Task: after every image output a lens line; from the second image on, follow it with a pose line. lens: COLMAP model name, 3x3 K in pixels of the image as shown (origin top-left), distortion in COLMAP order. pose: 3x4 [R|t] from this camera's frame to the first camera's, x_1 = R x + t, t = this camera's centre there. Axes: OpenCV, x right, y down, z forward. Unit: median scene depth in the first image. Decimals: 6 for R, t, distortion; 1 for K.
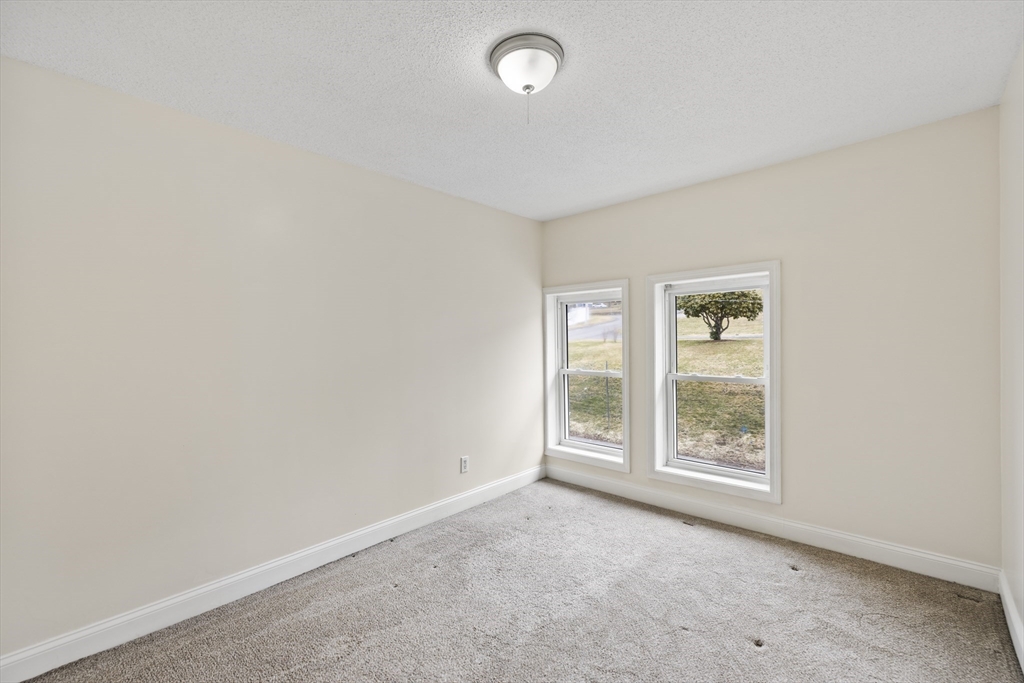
lens RADIAL K [[444.5, 0, 513.1], [0, 444.5, 338.5], [0, 0, 1]] dist [0.001142, 0.000634]
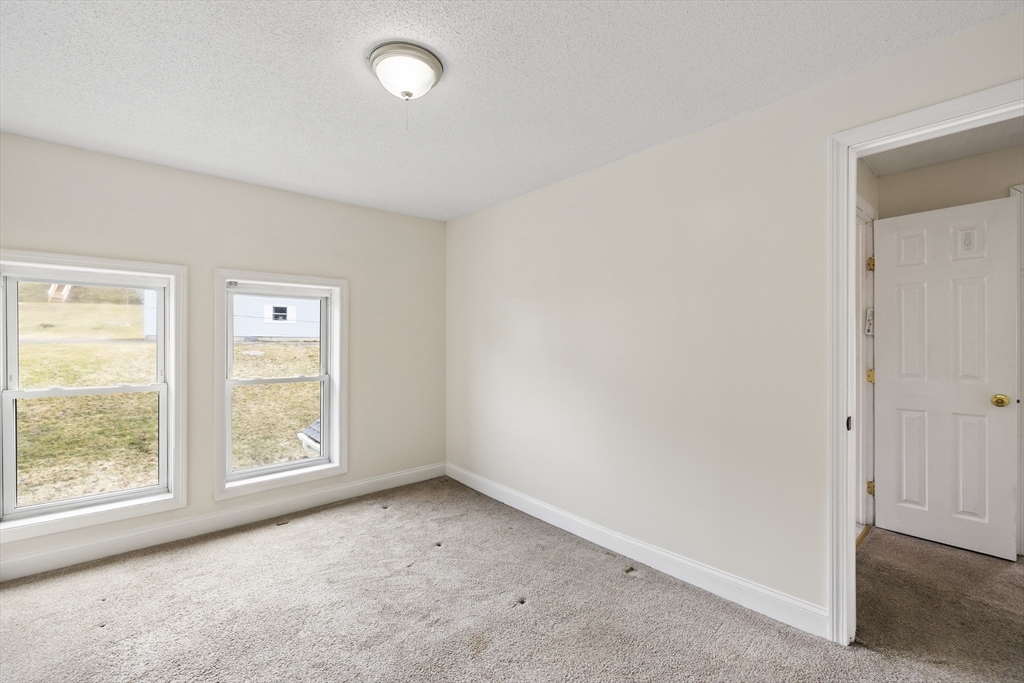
lens RADIAL K [[444.5, 0, 512.8], [0, 444.5, 346.6], [0, 0, 1]] dist [0.001142, 0.000634]
pose [[0.075712, 0.003990, 0.997122, -0.680429], [-0.005215, 0.999980, -0.003605, 0.015566], [-0.997116, -0.004927, 0.075731, 0.469891]]
